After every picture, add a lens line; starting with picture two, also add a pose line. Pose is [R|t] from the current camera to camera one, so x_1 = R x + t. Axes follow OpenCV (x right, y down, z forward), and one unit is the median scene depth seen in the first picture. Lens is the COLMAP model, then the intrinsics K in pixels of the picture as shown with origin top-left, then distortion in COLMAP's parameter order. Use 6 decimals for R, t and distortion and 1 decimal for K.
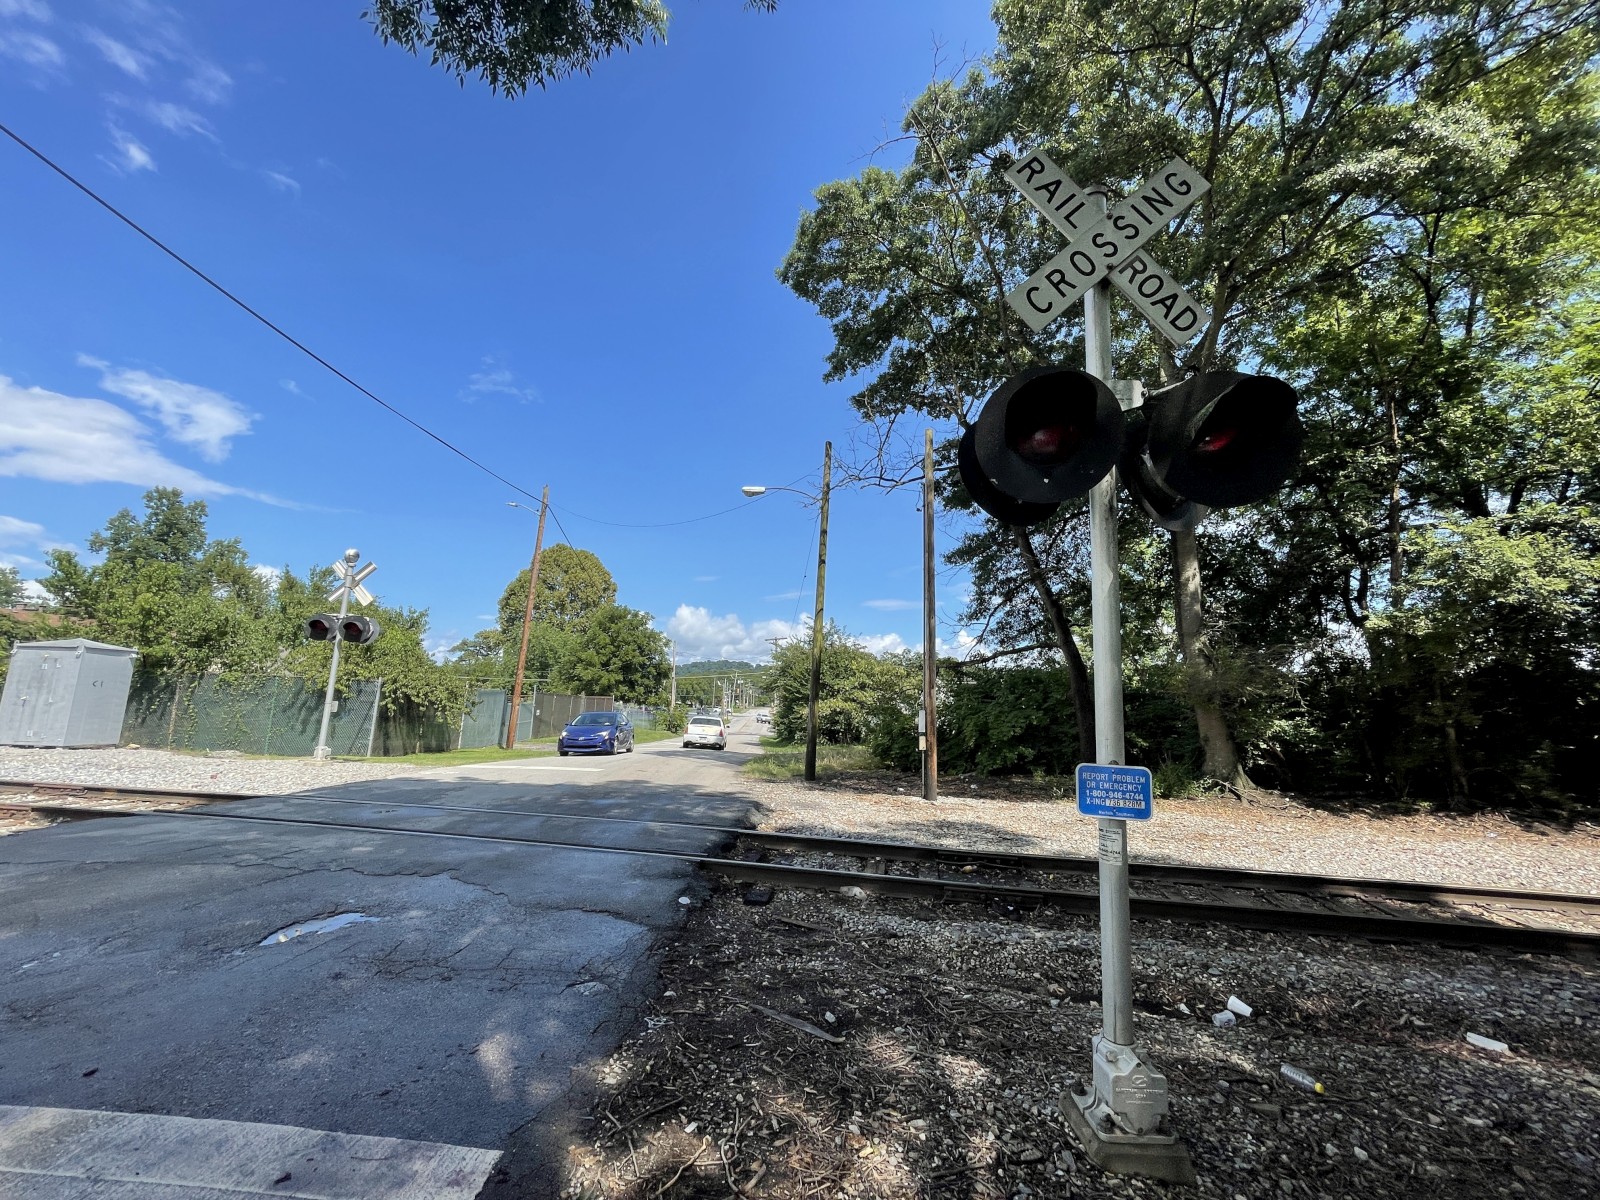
lens RADIAL K [[643.2, 0, 802.1], [0, 643.2, 597.8], [0, 0, 1]] dist [-0.006856, 0.000791]
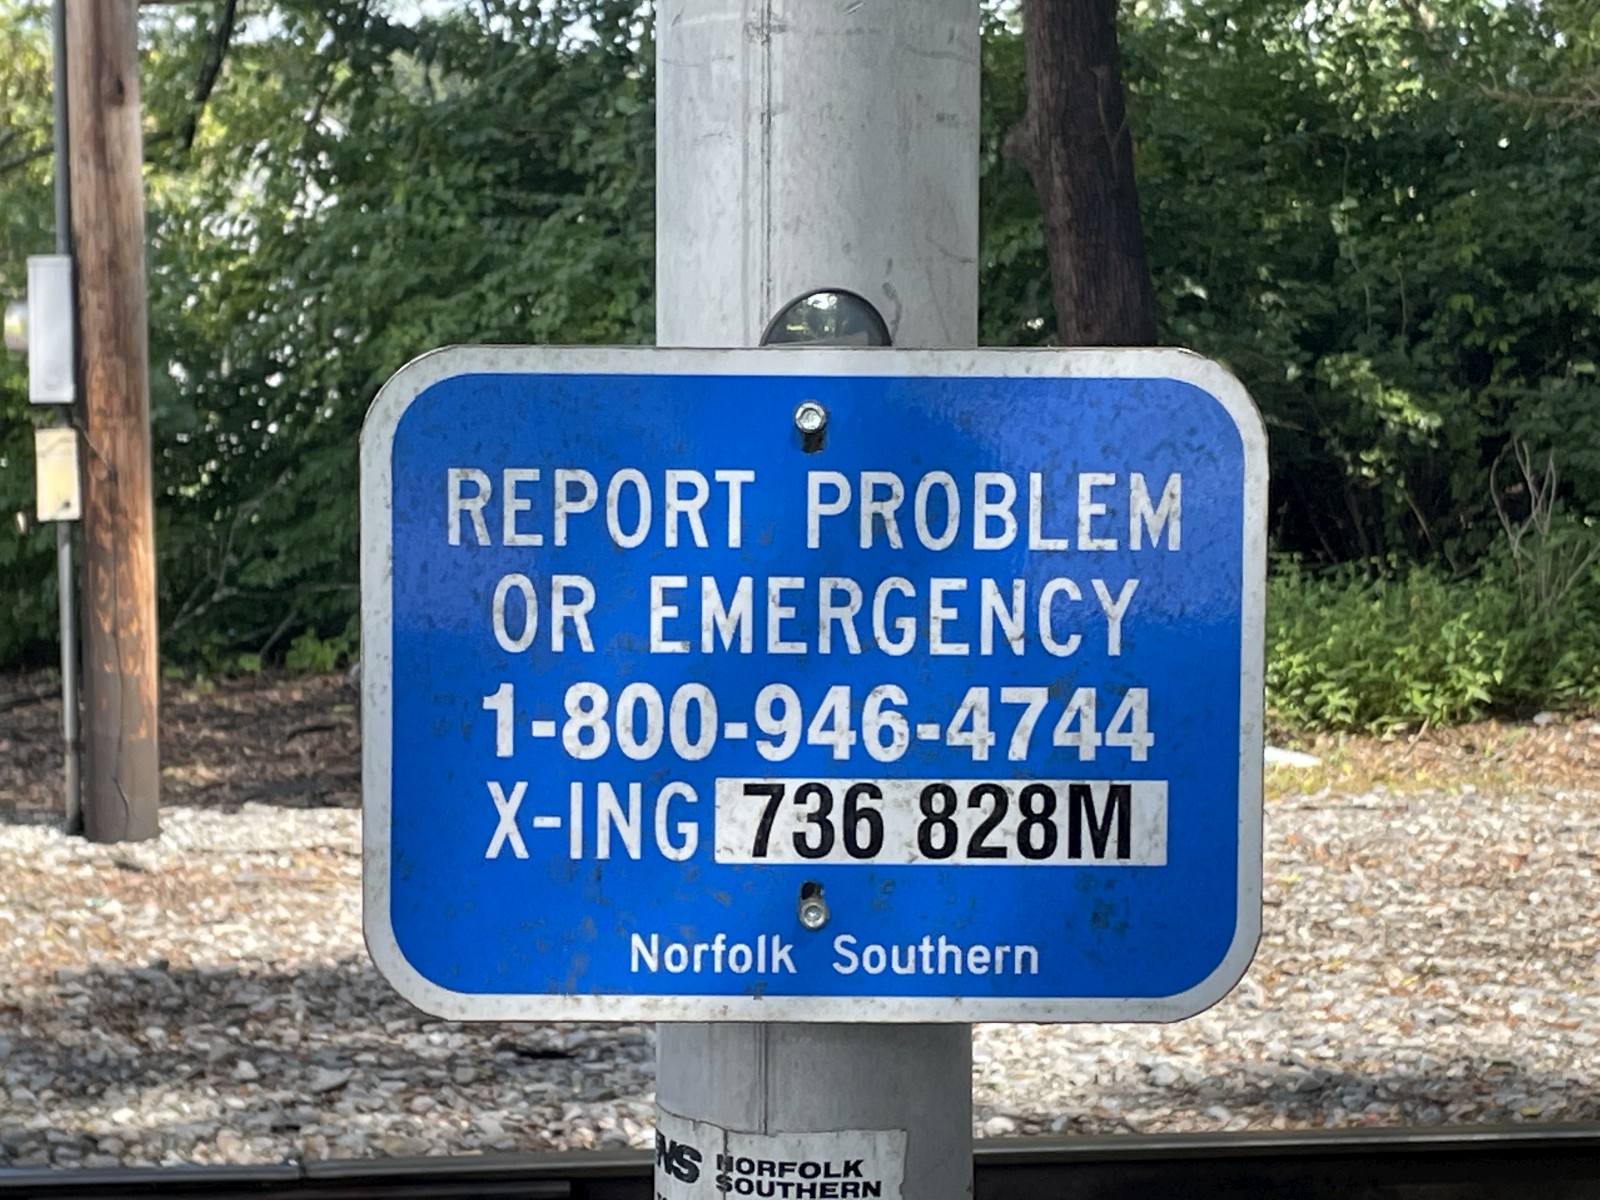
lens RADIAL K [[3774.0, 0, 800.0], [0, 3774.0, 600.0], [0, 0, 1]] dist [0.012416, 0.338608]
pose [[0.950510, -0.062563, 0.304329, 0.084849], [-0.012777, 0.970816, 0.239486, 0.044889], [-0.310430, -0.231522, 0.921971, 0.143128]]
